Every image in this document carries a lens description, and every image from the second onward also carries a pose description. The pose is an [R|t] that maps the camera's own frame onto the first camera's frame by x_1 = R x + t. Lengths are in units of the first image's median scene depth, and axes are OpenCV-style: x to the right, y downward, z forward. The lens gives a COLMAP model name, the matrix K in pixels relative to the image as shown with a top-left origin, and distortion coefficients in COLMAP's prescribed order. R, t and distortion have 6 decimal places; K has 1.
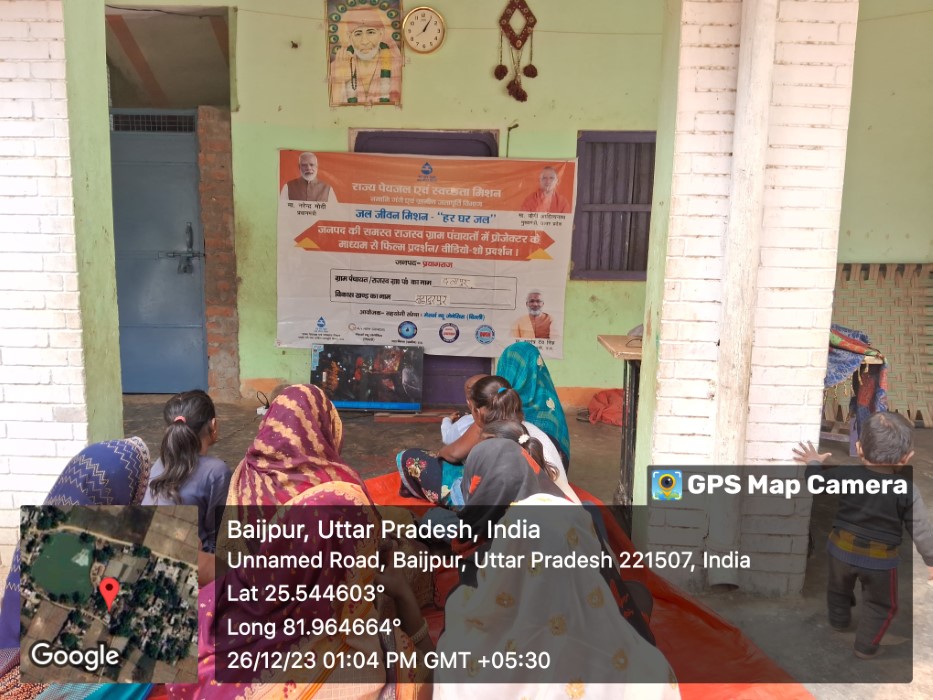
lens RADIAL K [[717.1, 0, 448.0], [0, 717.1, 349.6], [0, 0, 1]] dist [0.005188, 0.000090]
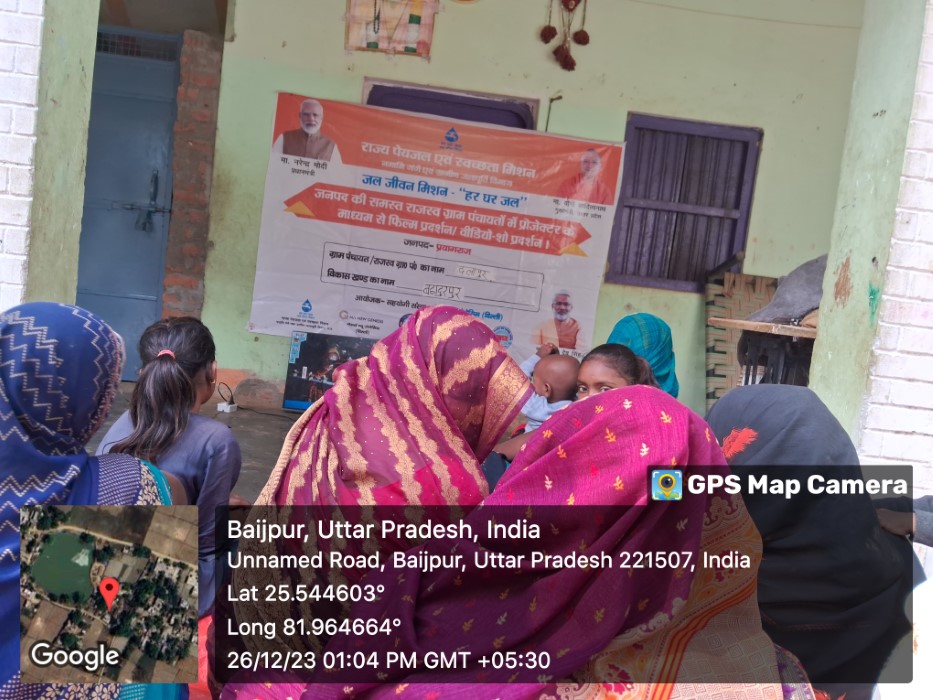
lens RADIAL K [[729.4, 0, 445.2], [0, 729.4, 352.5], [0, 0, 1]] dist [-0.010505, -0.009236]
pose [[0.992076, 0.085654, 0.091919, -0.094380], [-0.079507, 0.994473, -0.068573, 0.061964], [-0.097285, 0.060722, 0.993403, 0.162218]]
